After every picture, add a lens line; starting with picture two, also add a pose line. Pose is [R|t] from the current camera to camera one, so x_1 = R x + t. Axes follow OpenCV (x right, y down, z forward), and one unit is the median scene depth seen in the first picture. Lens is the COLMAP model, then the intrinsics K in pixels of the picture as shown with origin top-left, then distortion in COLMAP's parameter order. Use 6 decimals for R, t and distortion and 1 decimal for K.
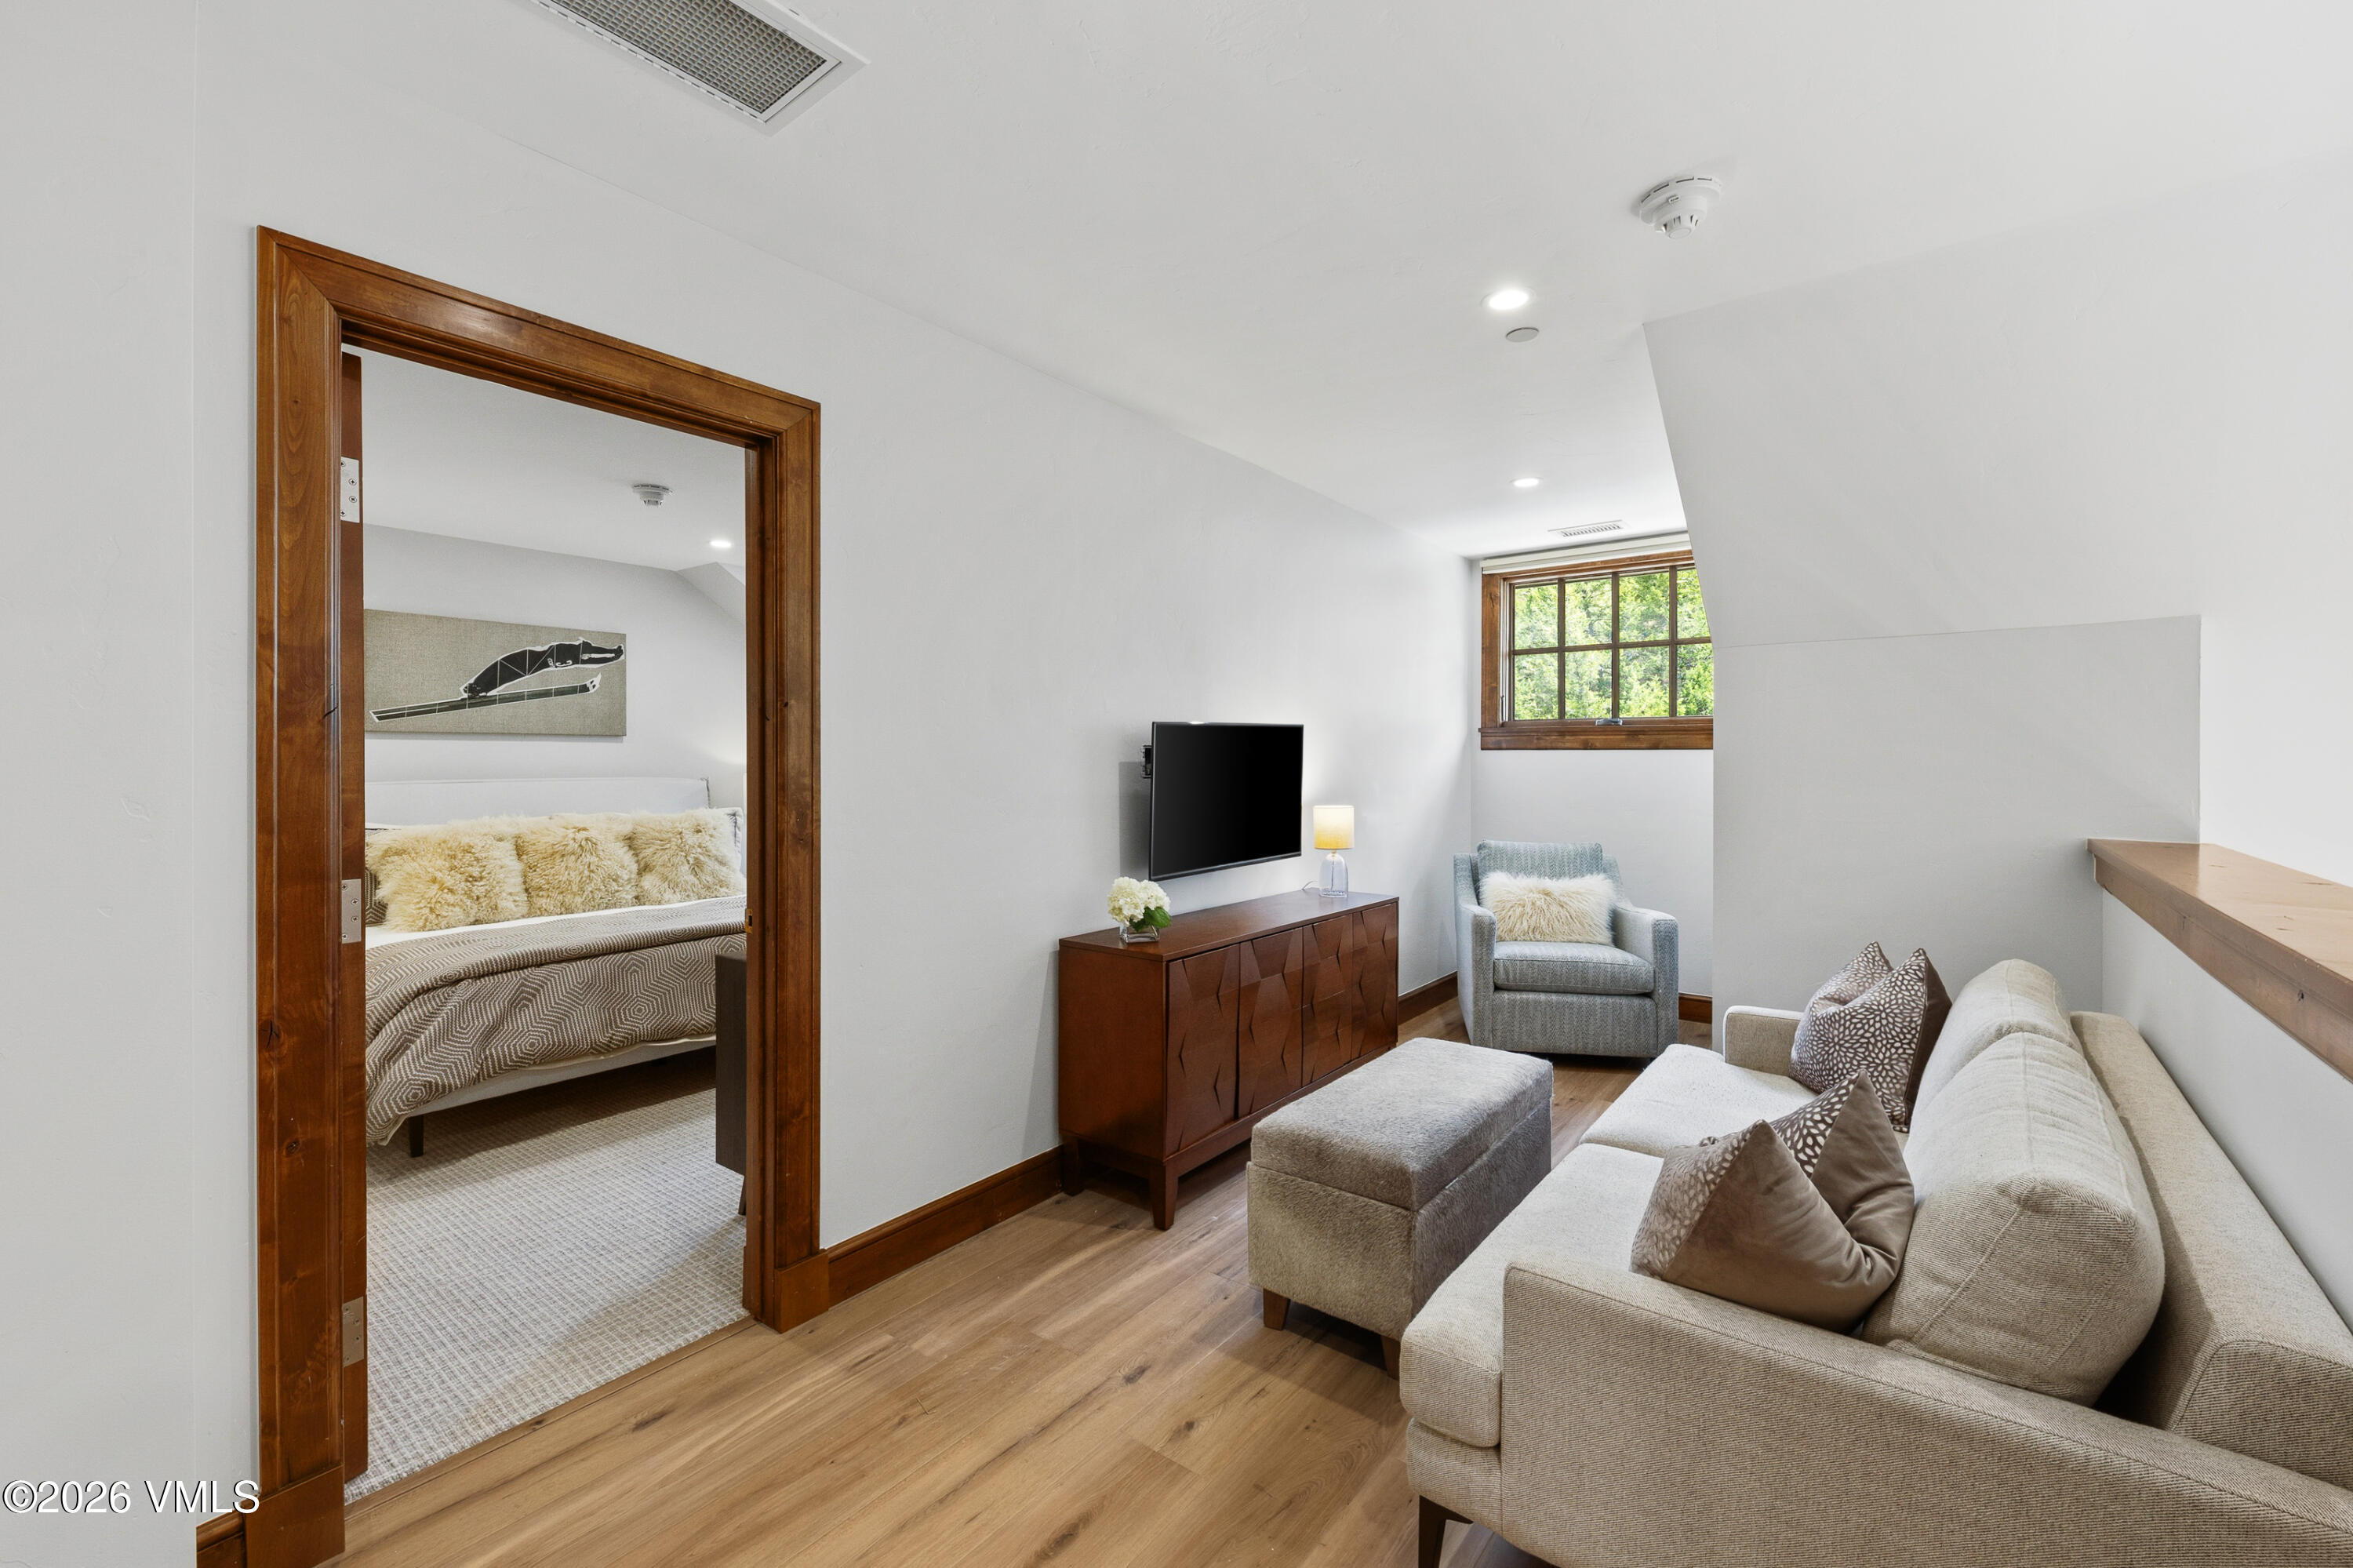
lens RADIAL K [[978.5, 0, 1188.6], [0, 978.5, 769.0], [0, 0, 1]] dist [0.009296, -0.003601]
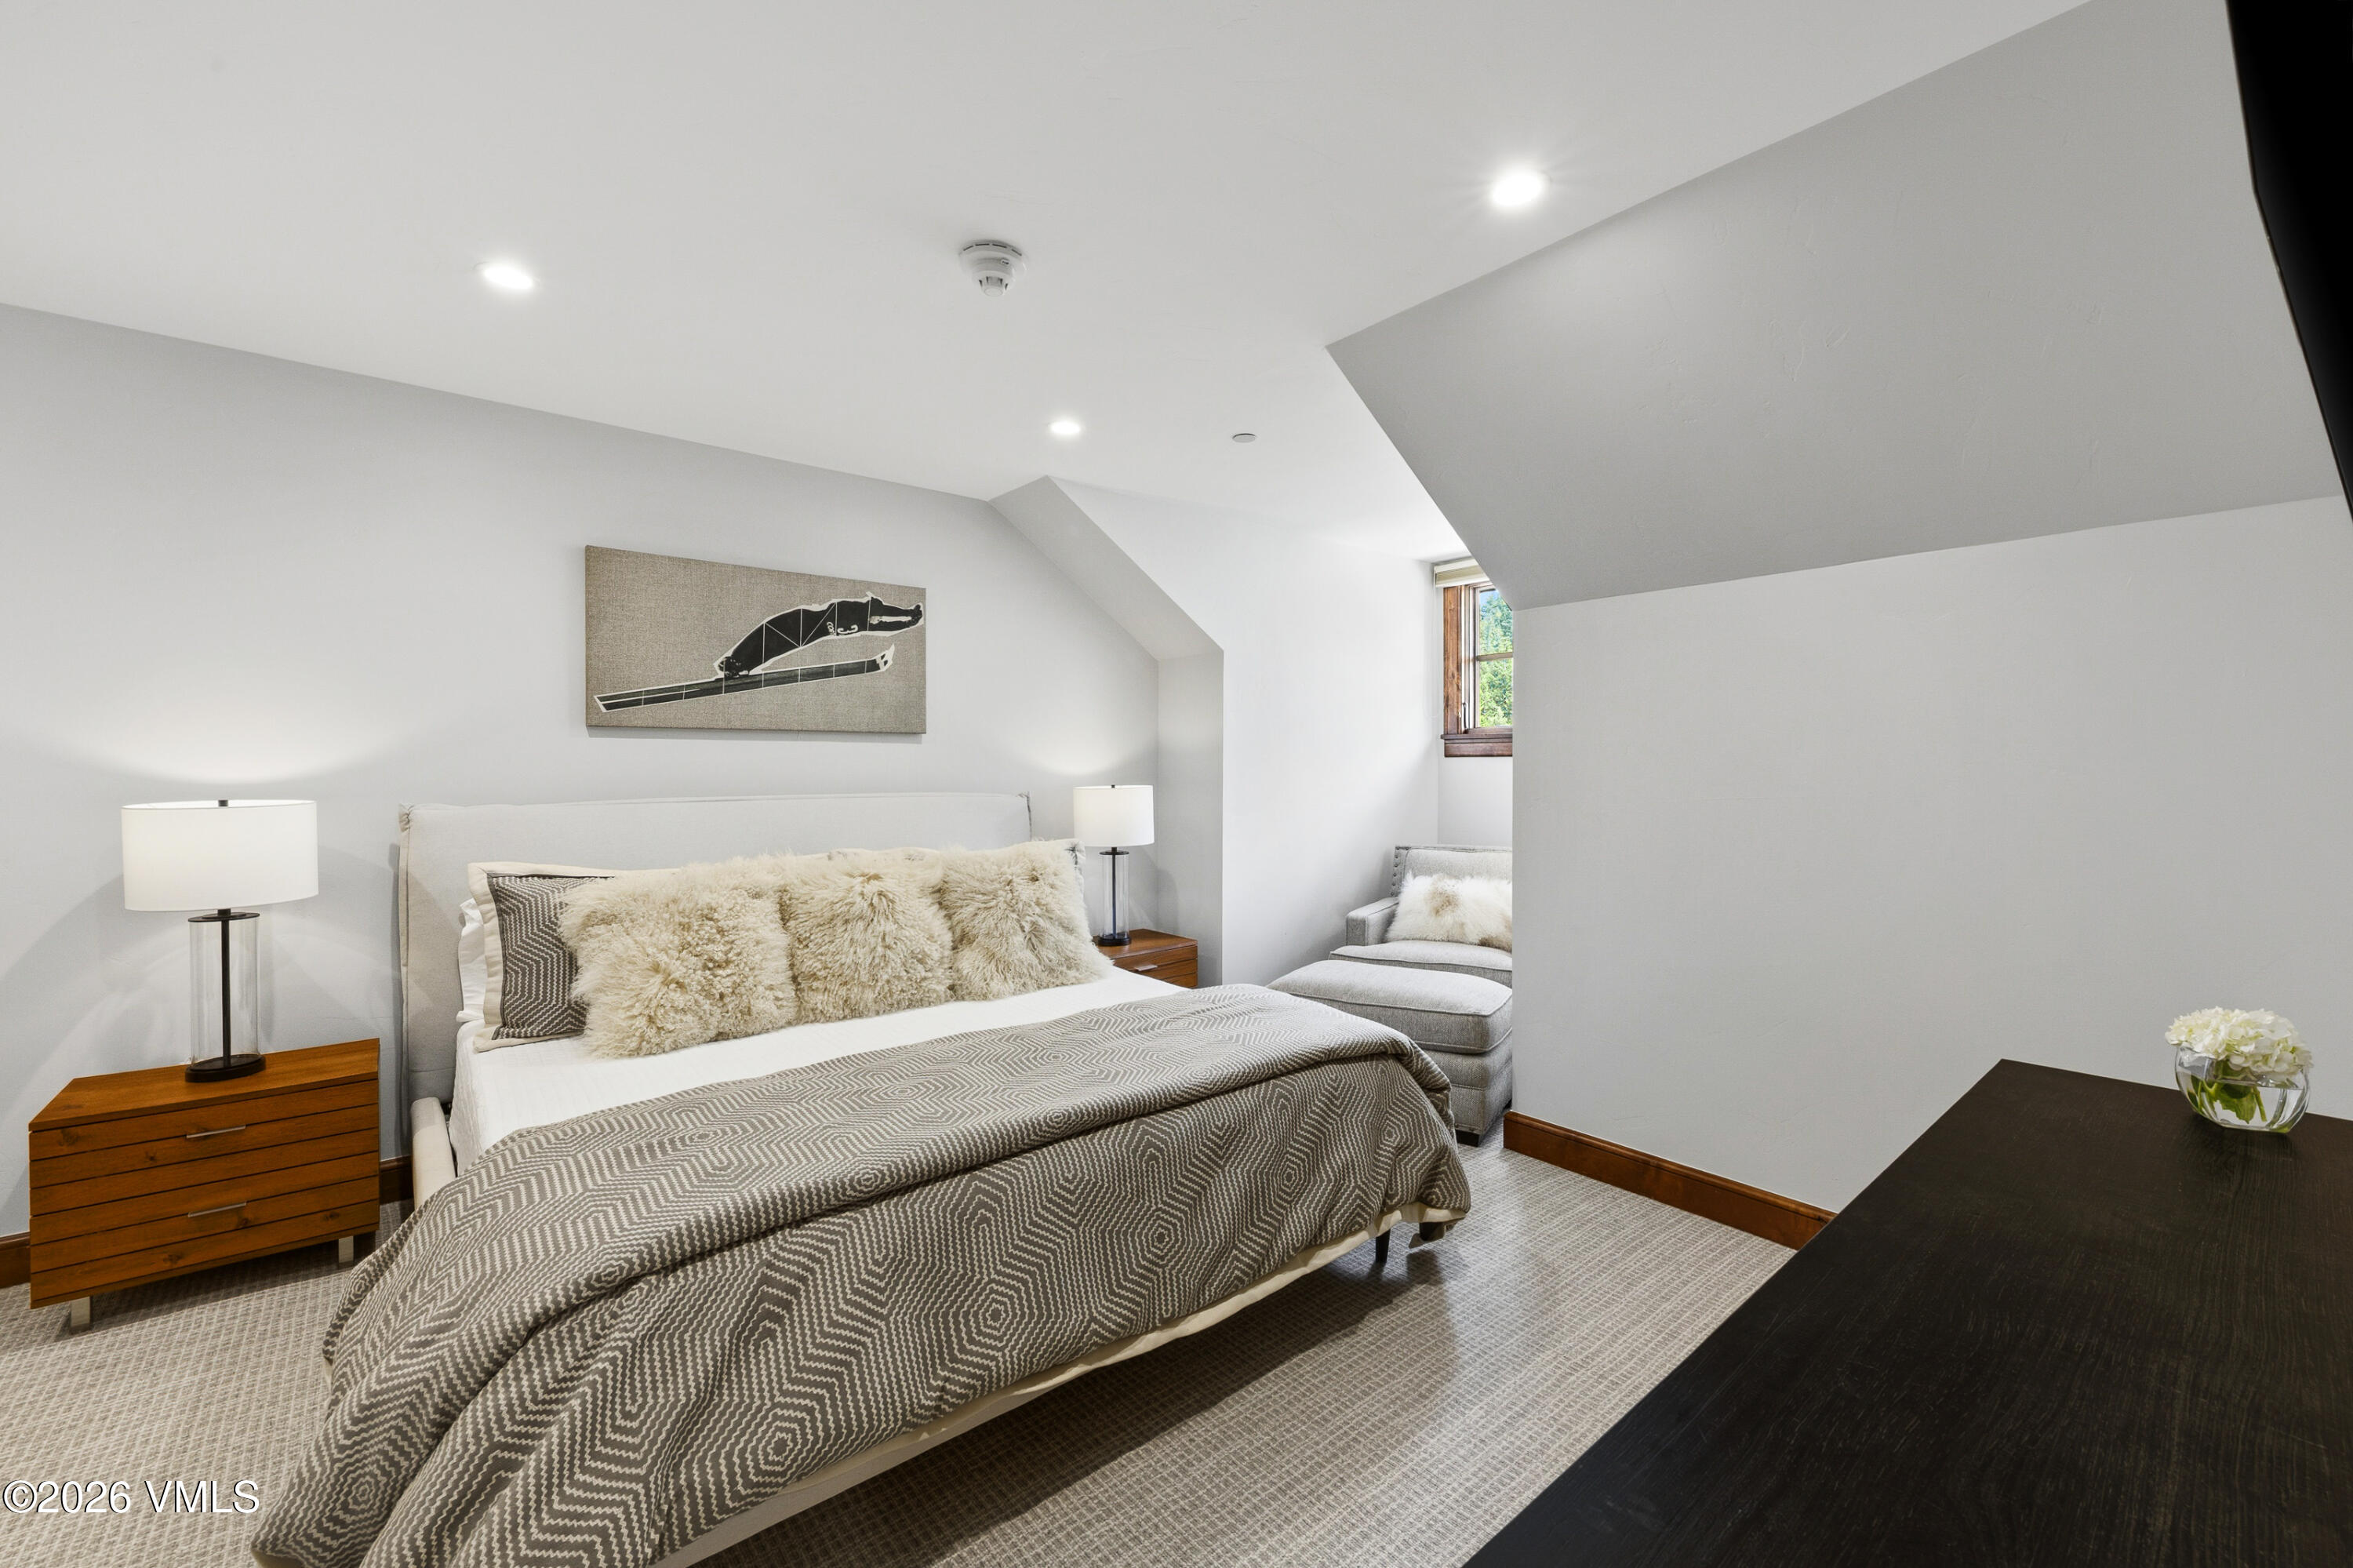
lens RADIAL K [[943.9, 0, 1166.0], [0, 943.9, 790.3], [0, 0, 1]] dist [-0.000992, 0.000268]
pose [[0.970622, 0.004086, -0.240574, -0.281075], [-0.001210, 0.999926, 0.012100, -0.001899], [0.240606, -0.011453, 0.970555, 0.443414]]
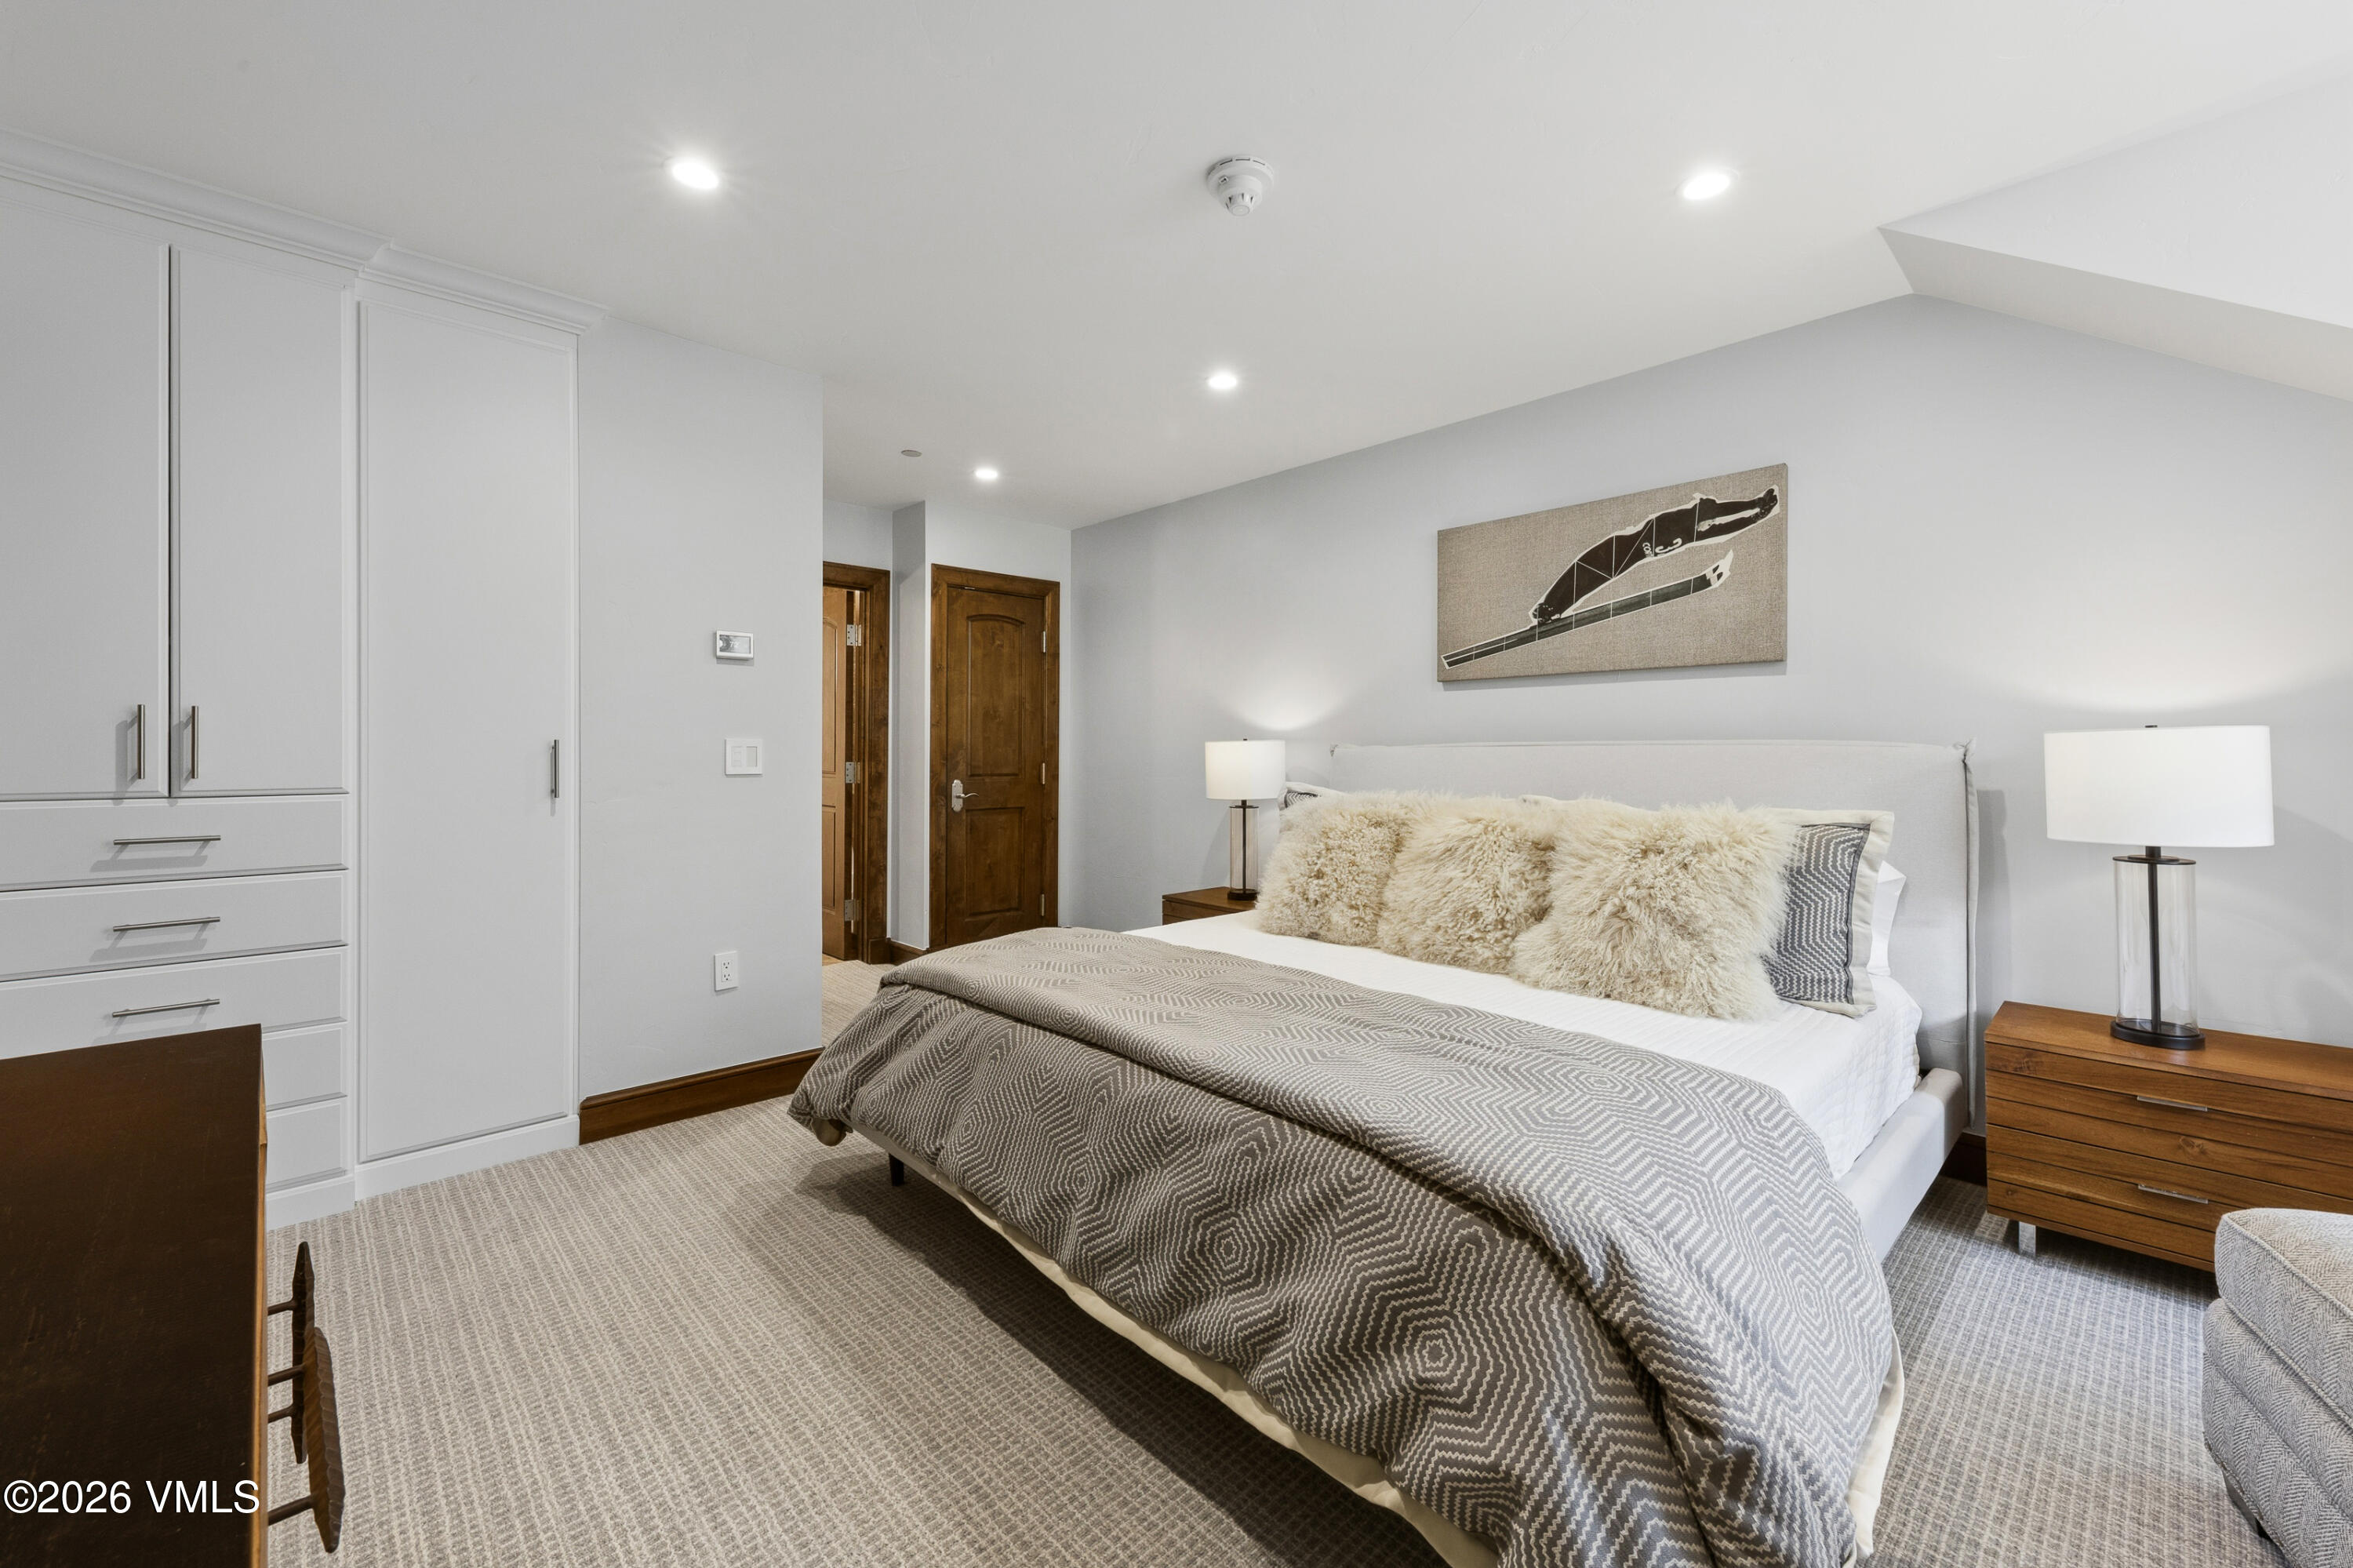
lens RADIAL K [[943.9, 0, 1210.8], [0, 943.9, 757.4], [0, 0, 1]] dist [-0.000992, 0.000268]
pose [[-0.164658, 0.003377, -0.986345, -0.036049], [-0.011477, 0.999920, 0.005340, 0.021313], [0.986284, 0.012199, -0.164606, 0.907950]]
